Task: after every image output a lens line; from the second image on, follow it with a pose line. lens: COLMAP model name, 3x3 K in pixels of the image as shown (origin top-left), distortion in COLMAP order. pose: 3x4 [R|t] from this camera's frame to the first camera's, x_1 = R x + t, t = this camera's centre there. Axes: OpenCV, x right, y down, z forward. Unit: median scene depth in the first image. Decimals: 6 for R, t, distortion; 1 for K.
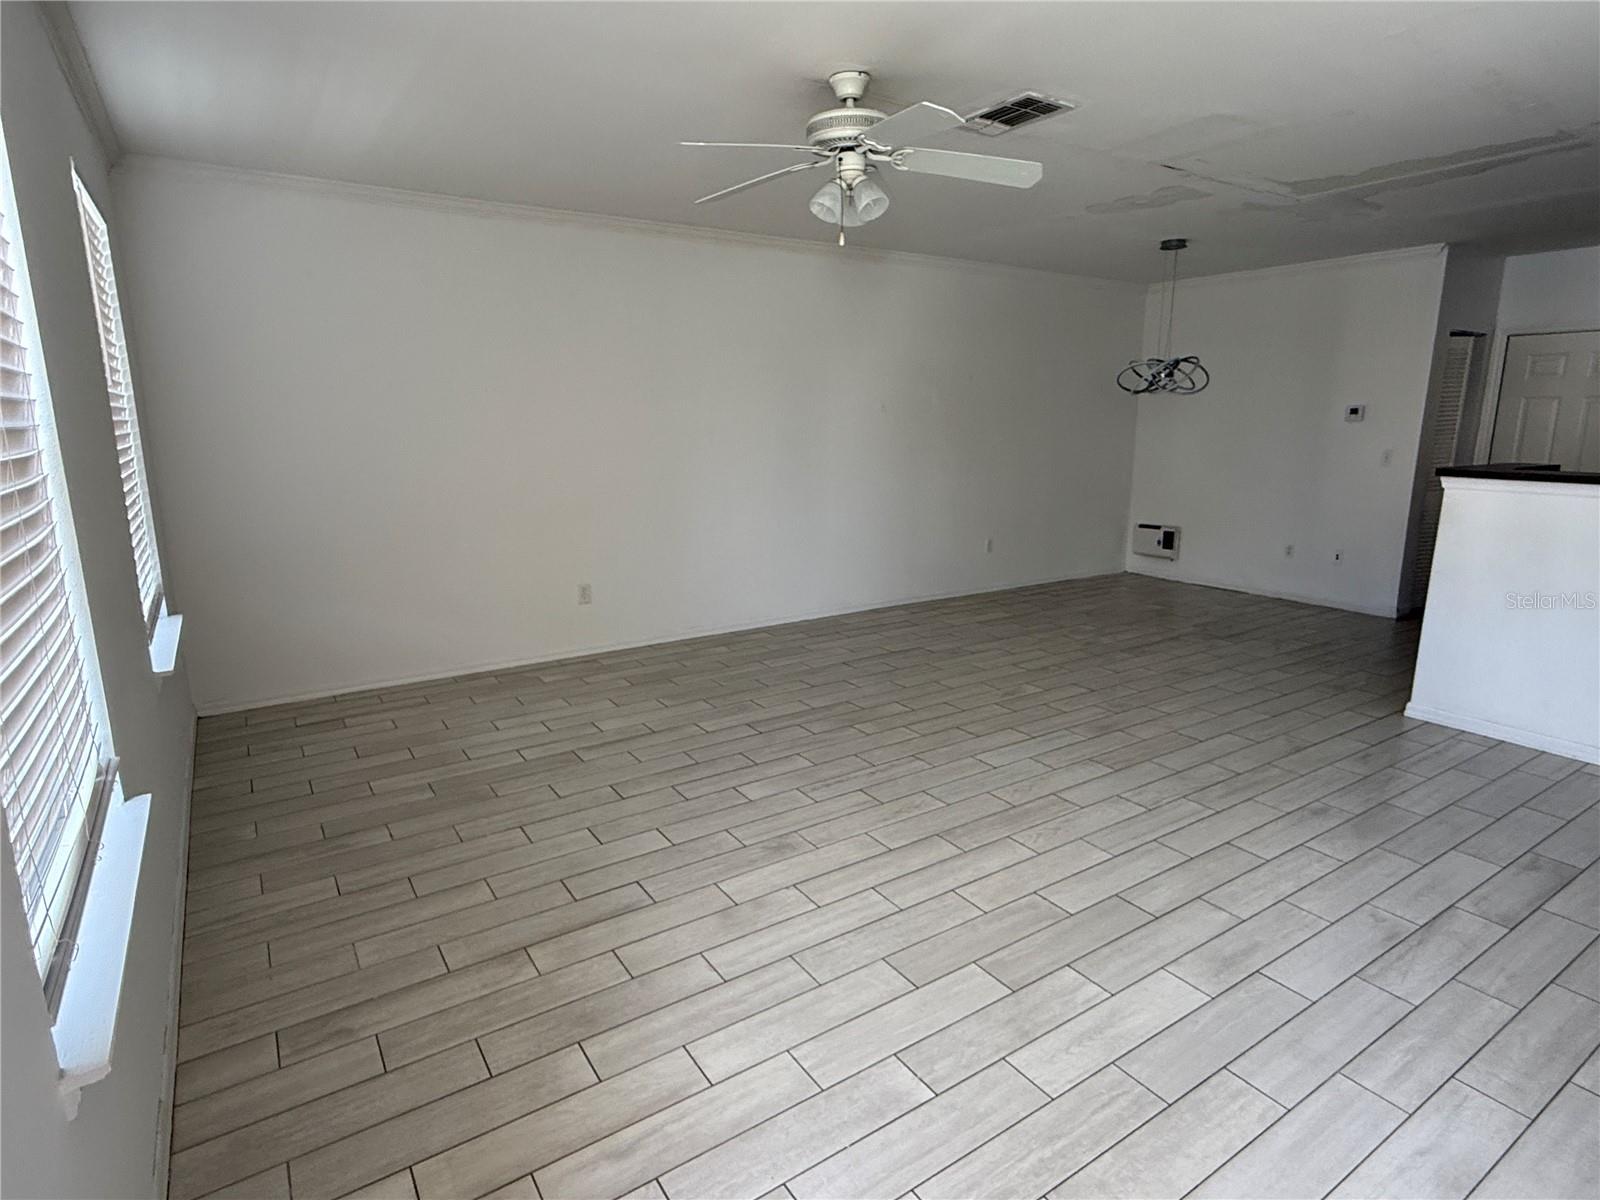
lens RADIAL K [[862.4, 0, 799.6], [0, 862.4, 603.3], [0, 0, 1]] dist [-0.005881, -0.000451]
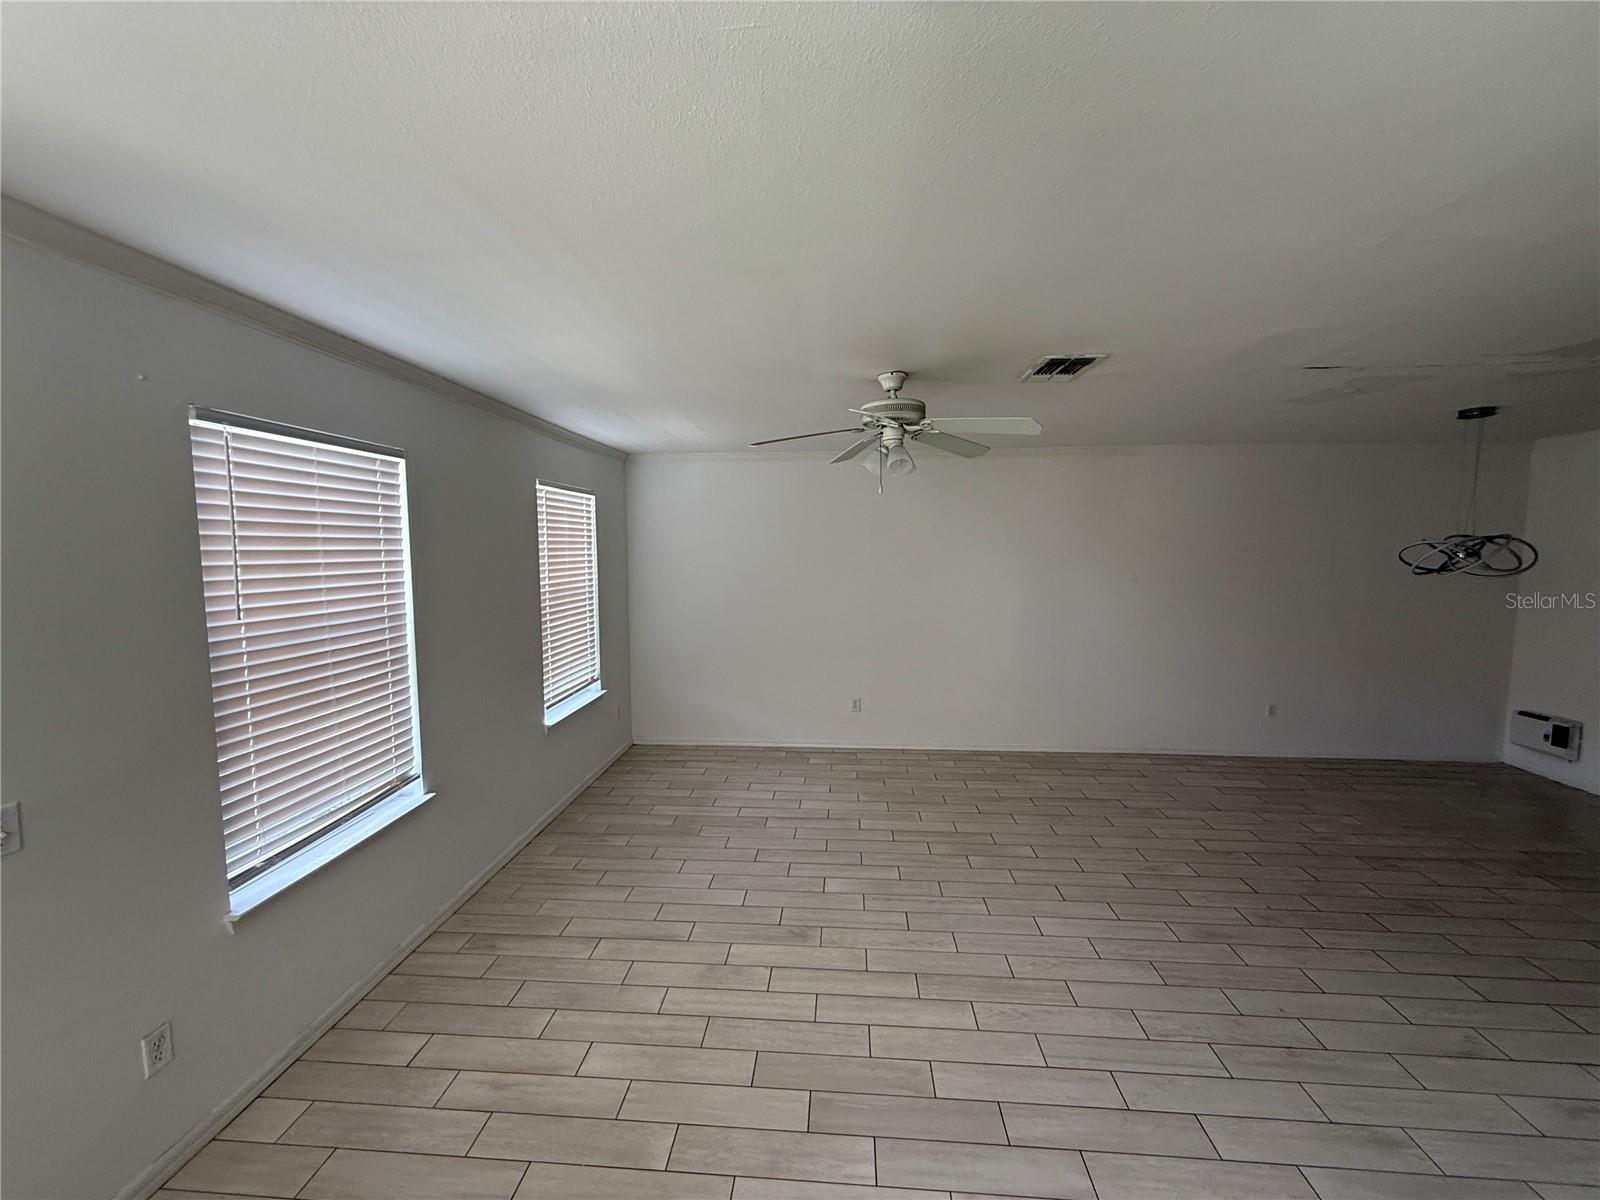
lens RADIAL K [[640.0, 0, 798.3], [0, 640.0, 591.8], [0, 0, 1]] dist [-0.004025, 0.000451]
pose [[0.790501, 0.043711, -0.610899, 0.414675], [-0.130453, 0.986578, -0.098214, -0.104430], [0.598407, 0.157332, 0.785593, 0.110257]]
